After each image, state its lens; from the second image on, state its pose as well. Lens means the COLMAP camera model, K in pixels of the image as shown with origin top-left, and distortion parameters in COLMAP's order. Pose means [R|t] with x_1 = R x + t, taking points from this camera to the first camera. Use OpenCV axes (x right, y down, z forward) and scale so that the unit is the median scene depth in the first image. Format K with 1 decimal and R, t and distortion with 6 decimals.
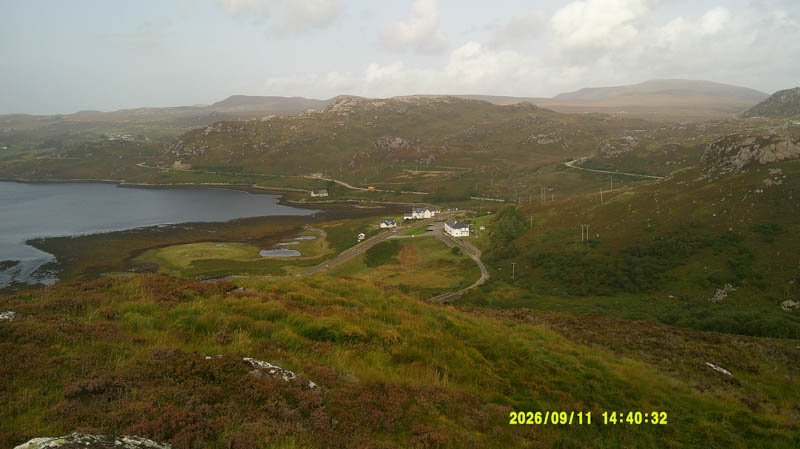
lens RADIAL K [[598.7, 0, 400.0], [0, 598.7, 224.5], [0, 0, 1]] dist [0.032736, -0.099587]
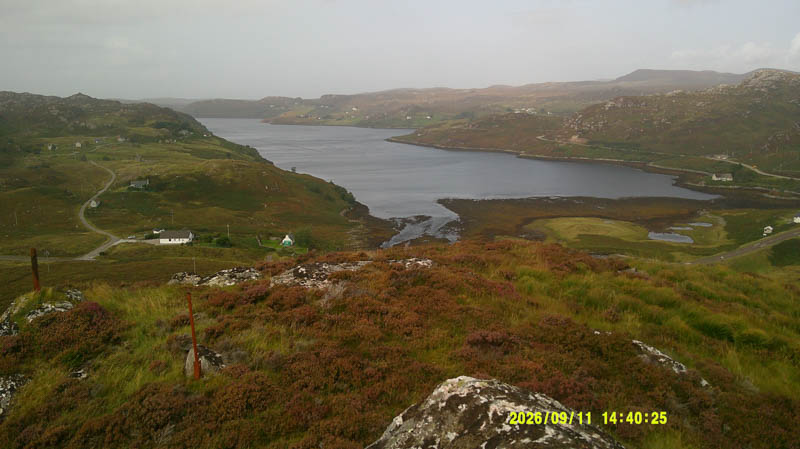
lens RADIAL K [[598.7, 0, 400.0], [0, 598.7, 224.5], [0, 0, 1]] dist [0.032736, -0.099587]
pose [[0.867190, 0.114094, -0.484731, -0.126981], [-0.092745, 0.993372, 0.067894, 0.003292], [0.489265, -0.013920, 0.872024, -0.036366]]
